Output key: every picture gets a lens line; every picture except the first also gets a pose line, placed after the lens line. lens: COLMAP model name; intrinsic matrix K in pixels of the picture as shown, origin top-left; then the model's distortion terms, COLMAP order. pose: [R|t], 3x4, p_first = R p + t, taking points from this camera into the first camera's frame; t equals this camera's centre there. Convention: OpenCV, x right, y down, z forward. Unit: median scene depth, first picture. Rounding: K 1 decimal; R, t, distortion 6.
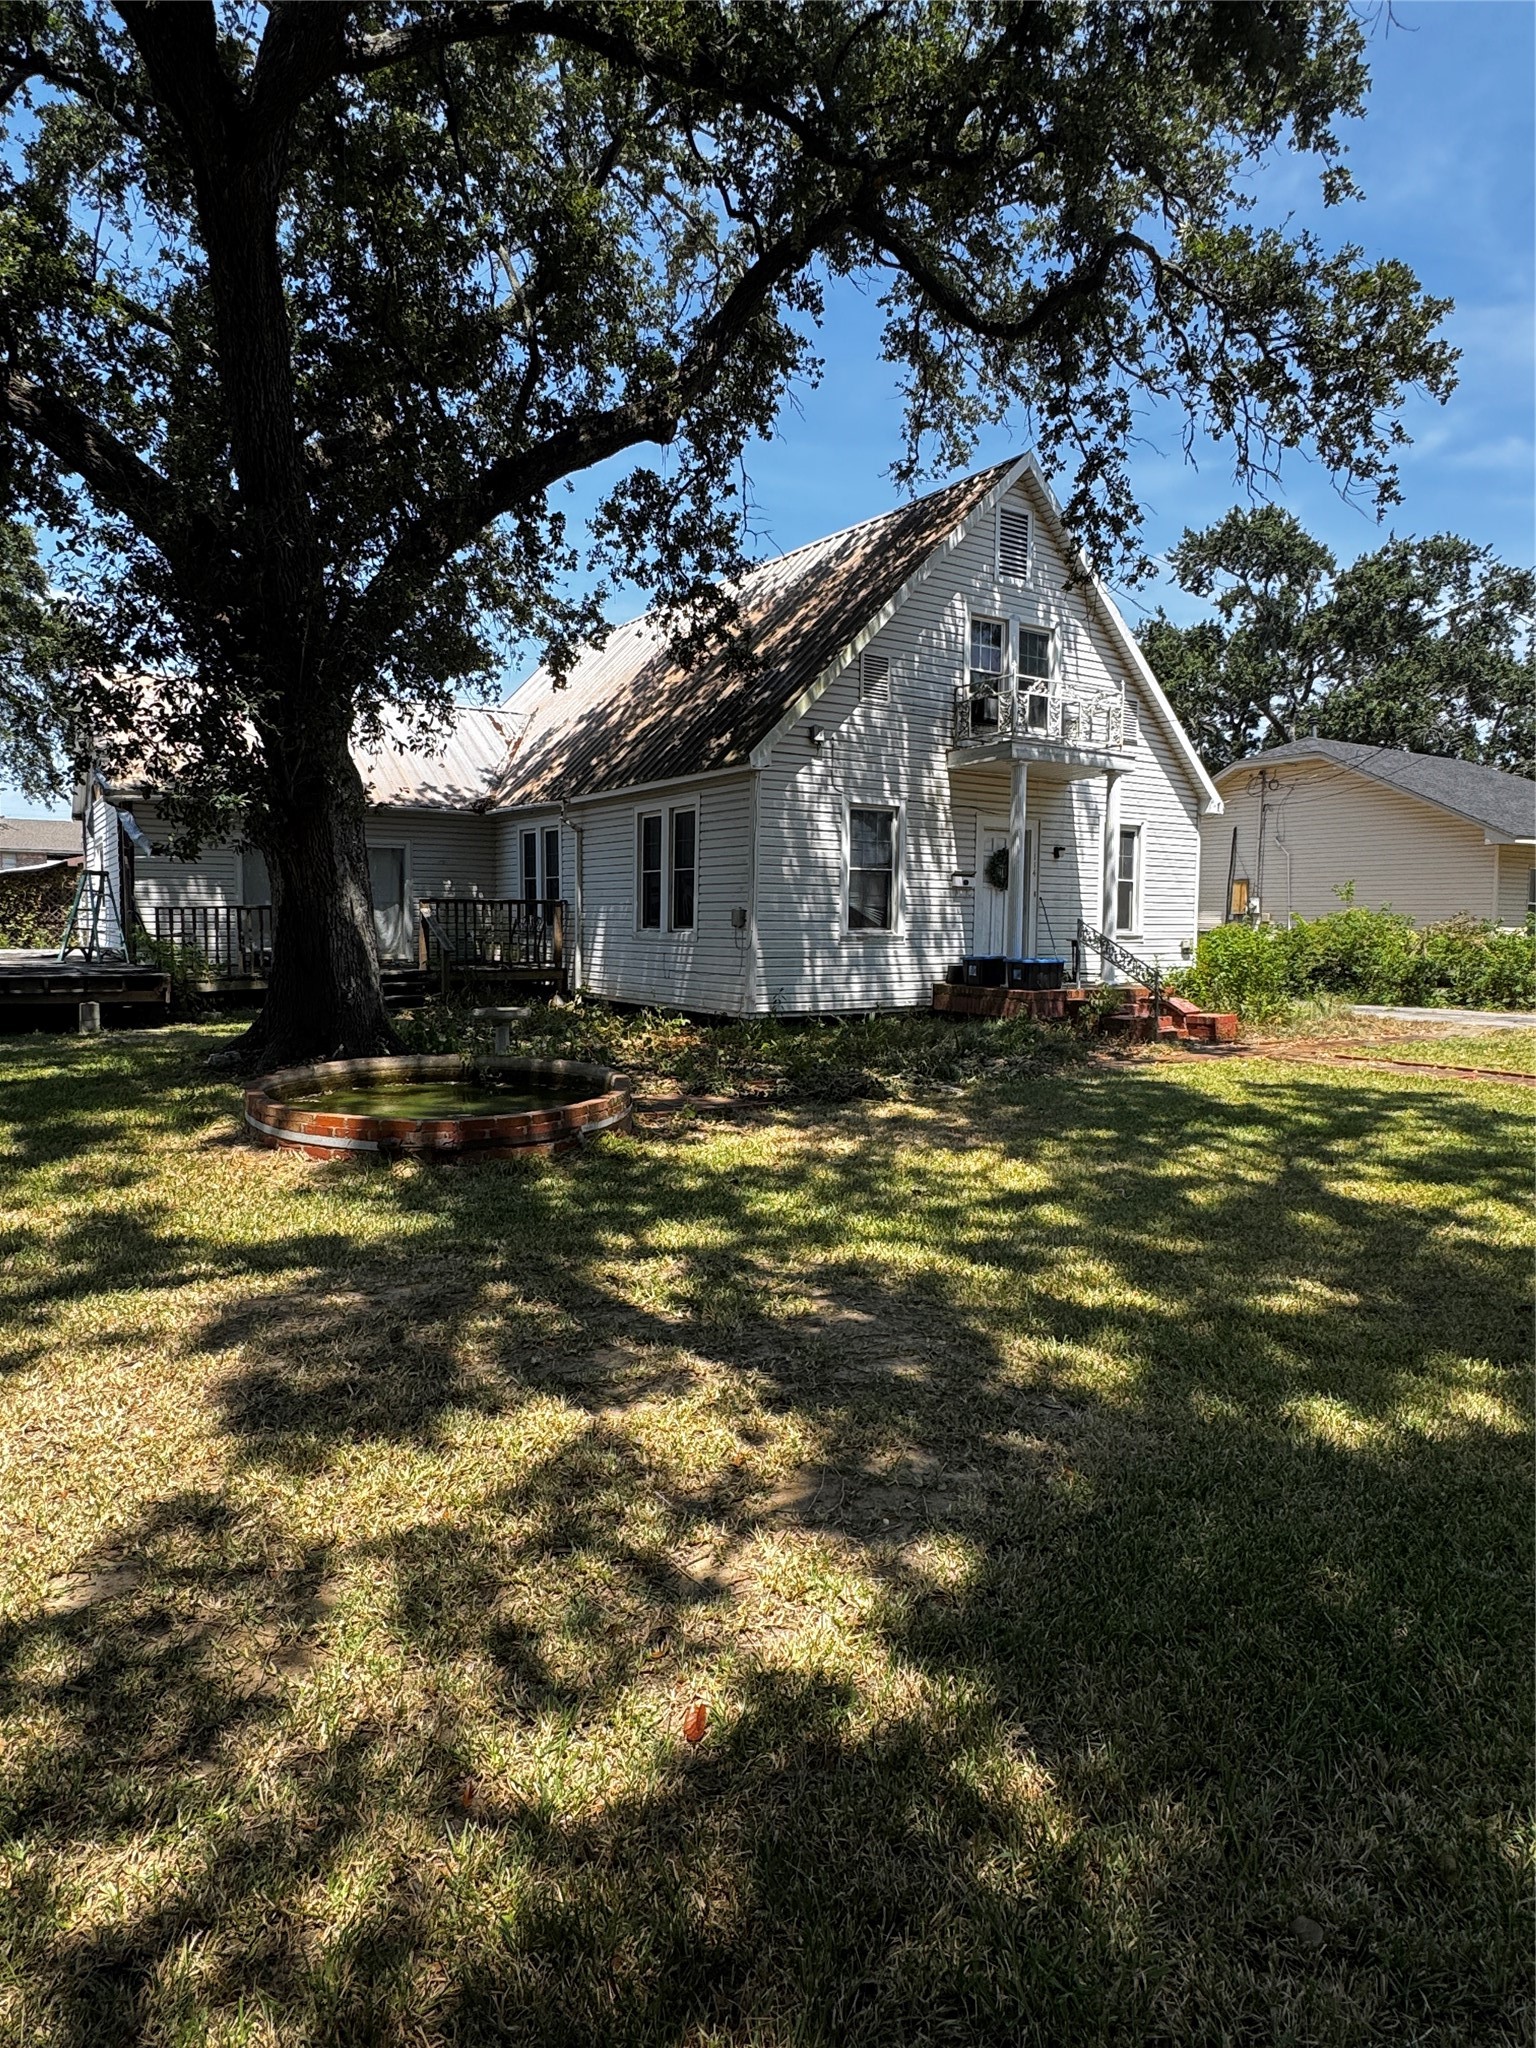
lens RADIAL K [[1186.7, 0, 757.5], [0, 1186.7, 1017.5], [0, 0, 1]] dist [-0.000690, -0.000559]
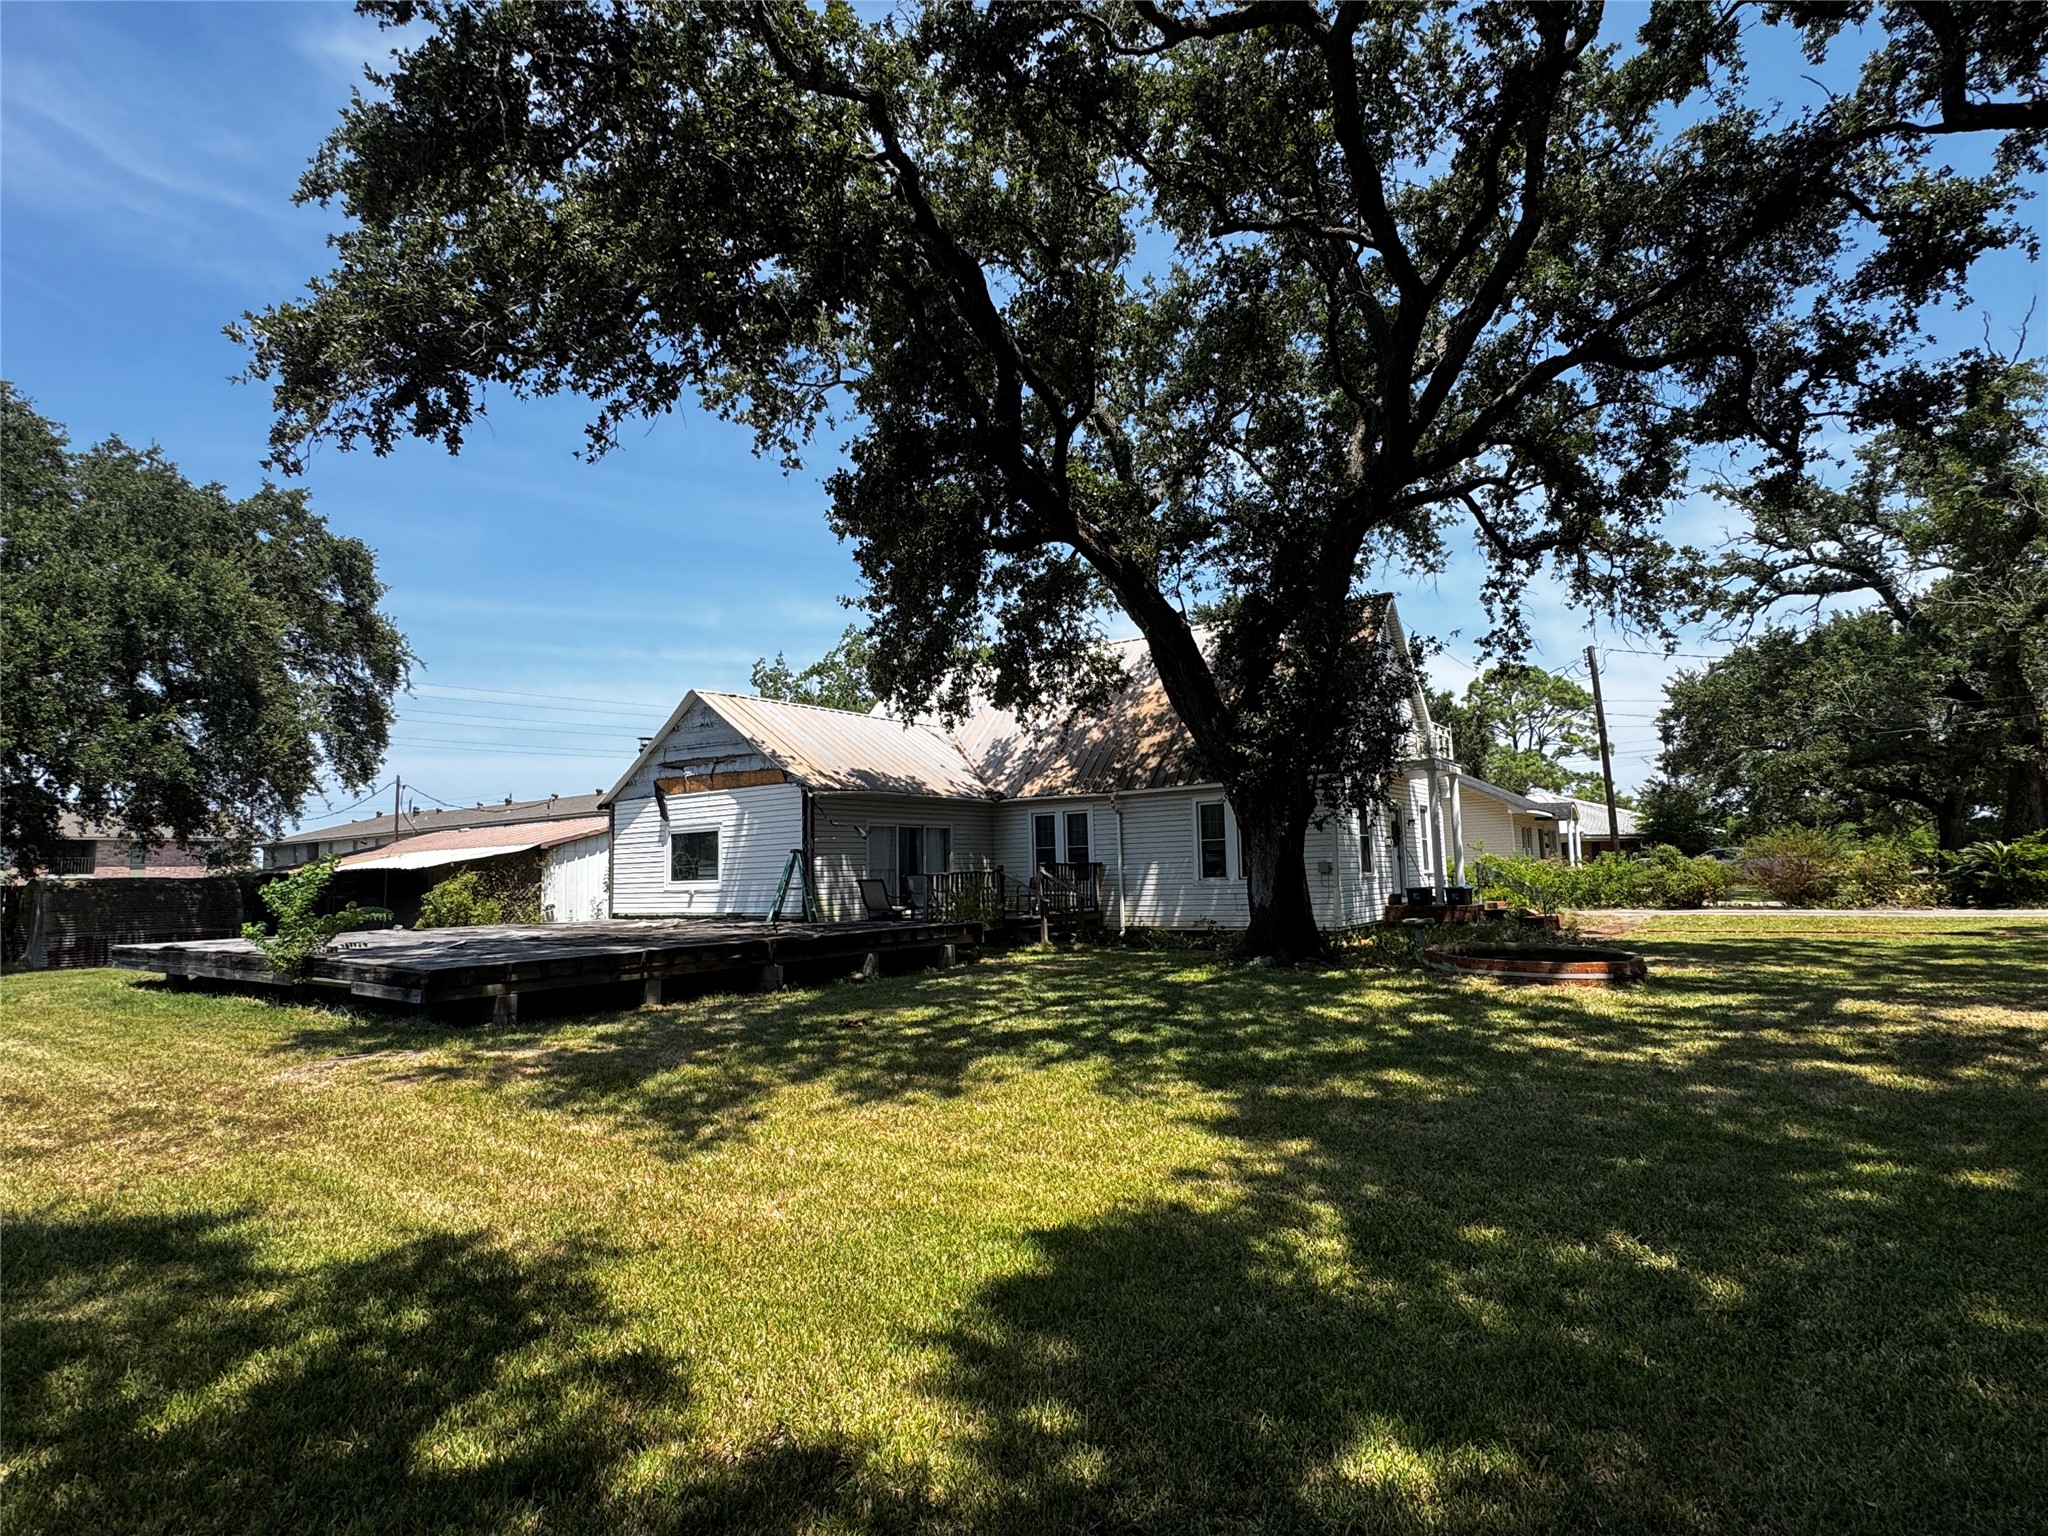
lens RADIAL K [[1035.9, 0, 1010.9], [0, 1035.9, 775.6], [0, 0, 1]] dist [-0.003206, -0.000654]
pose [[0.934914, 0.000619, 0.354874, -0.952536], [0.064744, 0.982918, -0.172283, 0.008568], [-0.348919, 0.184045, 0.918903, -0.161094]]
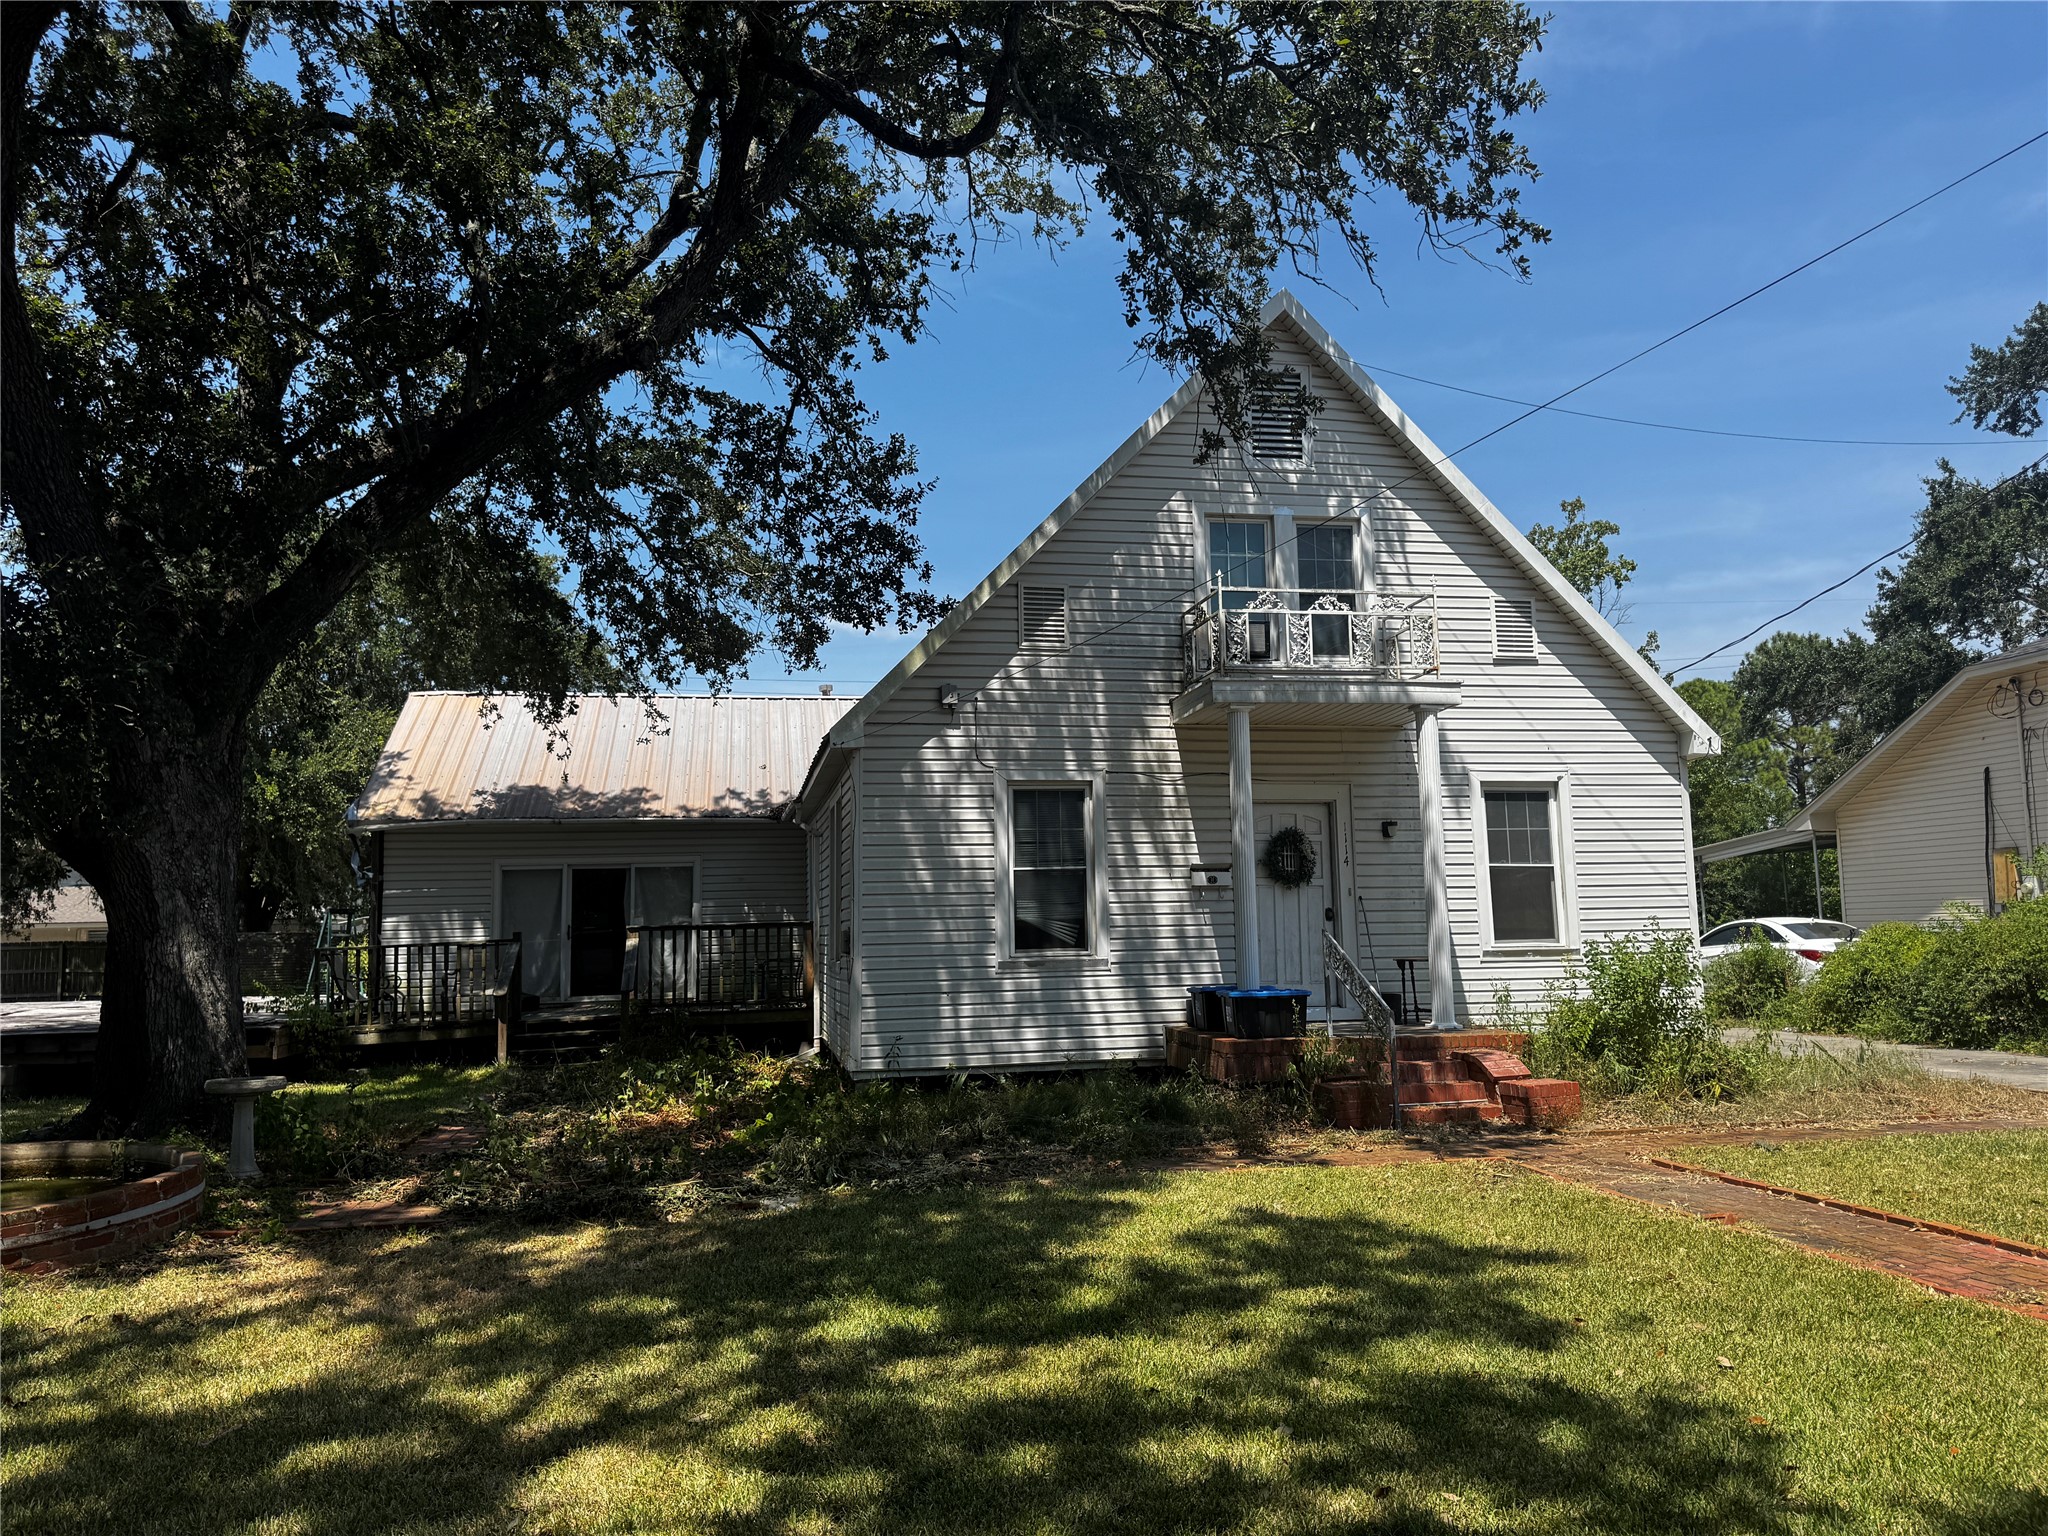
lens RADIAL K [[1454.6, 0, 1024.0], [0, 1454.6, 768.0], [0, 0, 1]] dist [0.032421, -0.000925]
pose [[0.930878, -0.072076, -0.358150, 0.448347], [0.000904, 0.980797, -0.195032, -0.012350], [0.365329, 0.181227, 0.913067, 0.184224]]
